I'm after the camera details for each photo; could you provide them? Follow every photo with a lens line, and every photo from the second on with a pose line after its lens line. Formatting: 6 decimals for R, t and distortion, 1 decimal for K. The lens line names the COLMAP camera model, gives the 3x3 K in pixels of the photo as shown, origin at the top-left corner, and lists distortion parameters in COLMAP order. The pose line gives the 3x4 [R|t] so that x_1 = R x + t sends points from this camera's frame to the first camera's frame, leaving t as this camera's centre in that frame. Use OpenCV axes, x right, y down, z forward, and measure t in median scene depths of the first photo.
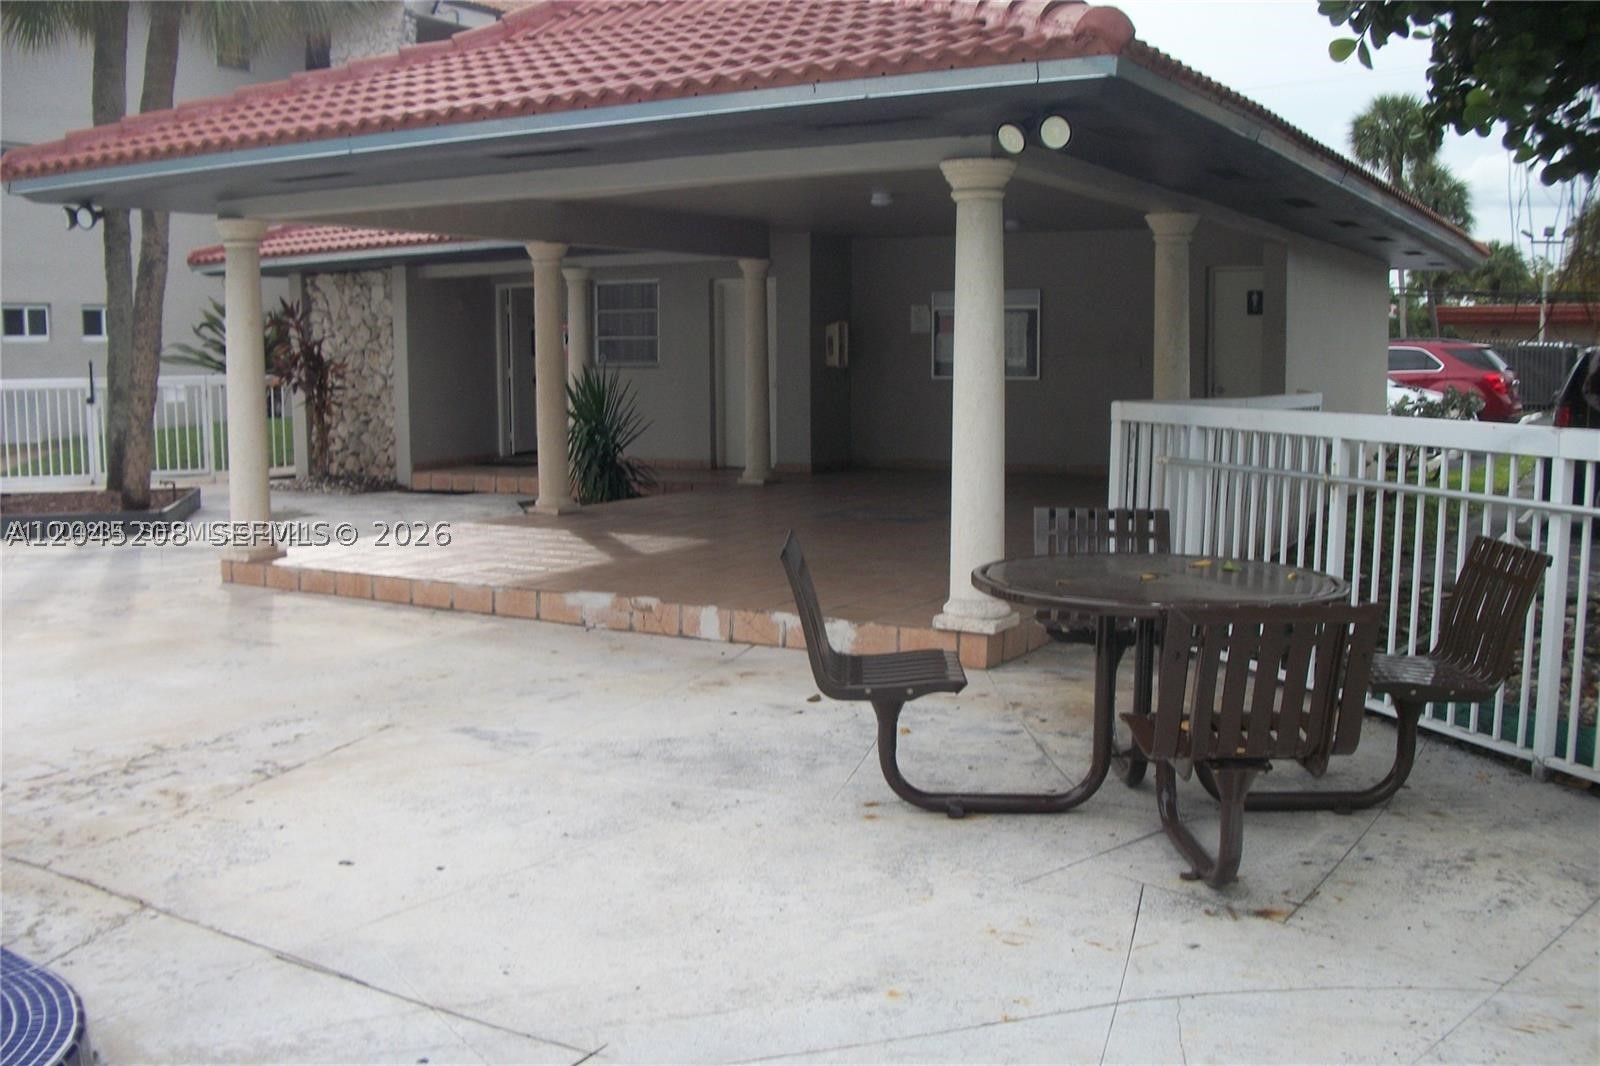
lens RADIAL K [[1533.4, 0, 806.1], [0, 1533.4, 514.6], [0, 0, 1]] dist [-0.163193, 0.101030]
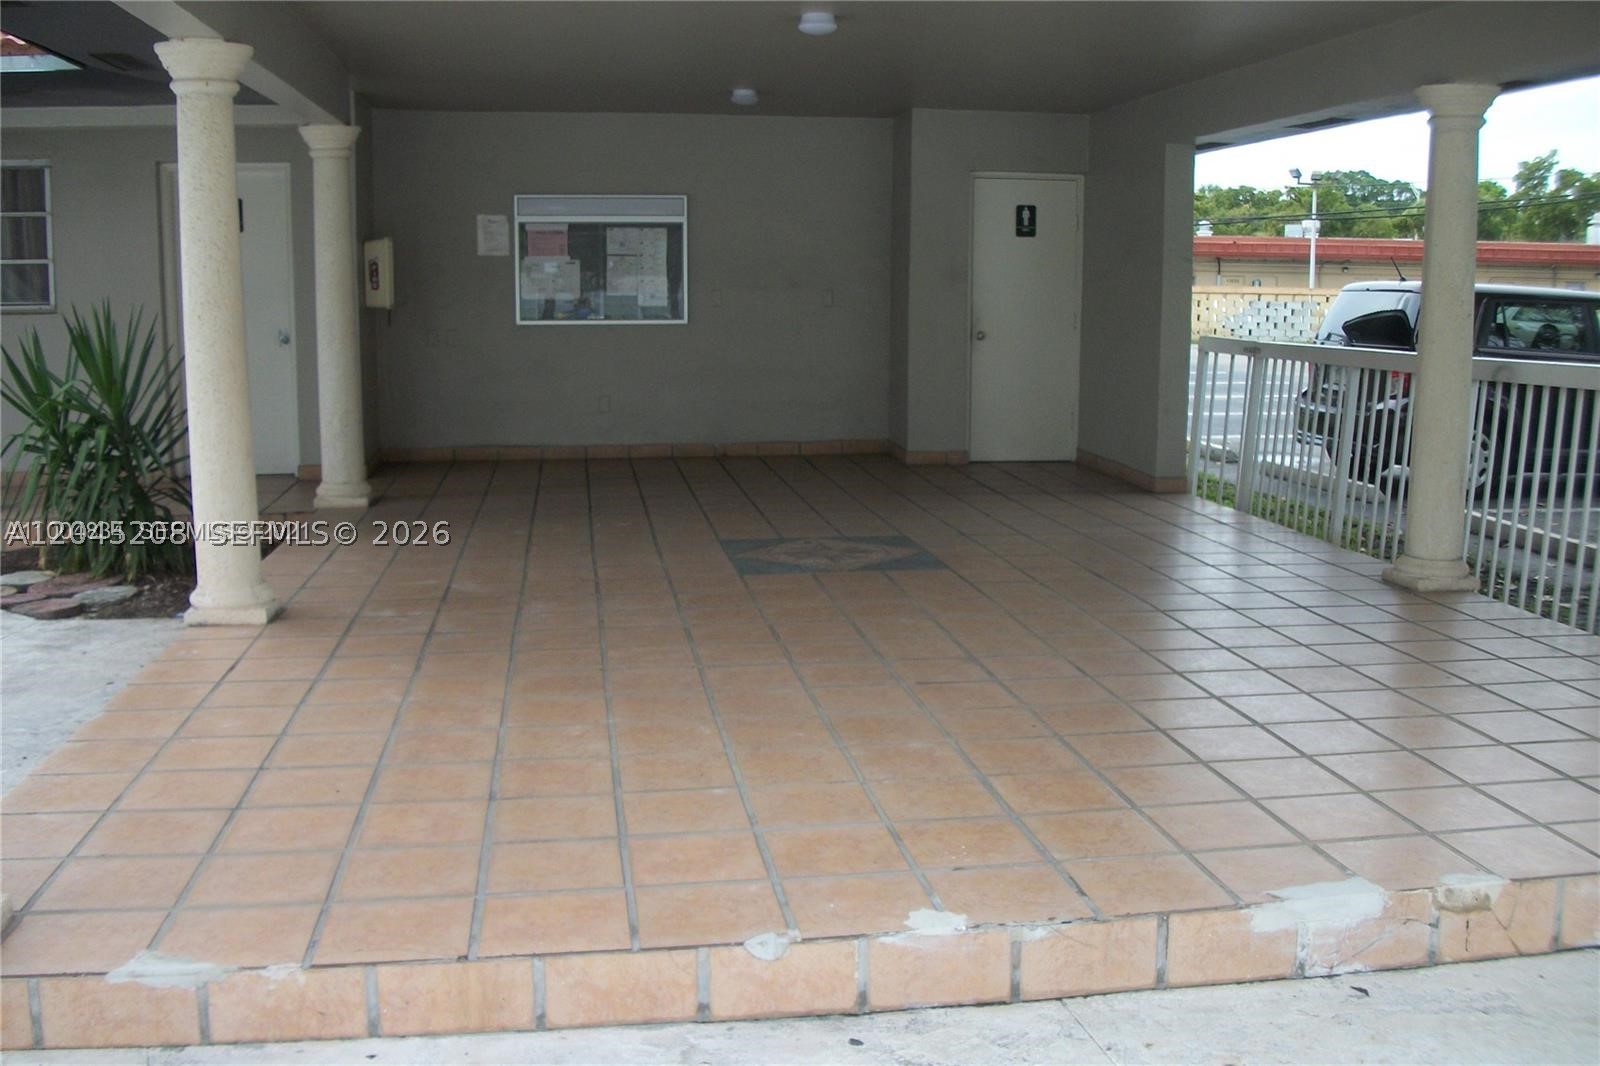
lens RADIAL K [[1533.4, 0, 806.1], [0, 1533.4, 514.6], [0, 0, 1]] dist [-0.163193, 0.101030]
pose [[0.775155, -0.085548, 0.625952, -0.285470], [0.058760, 0.996257, 0.063392, -0.047288], [-0.629033, -0.012358, 0.777281, 0.468080]]
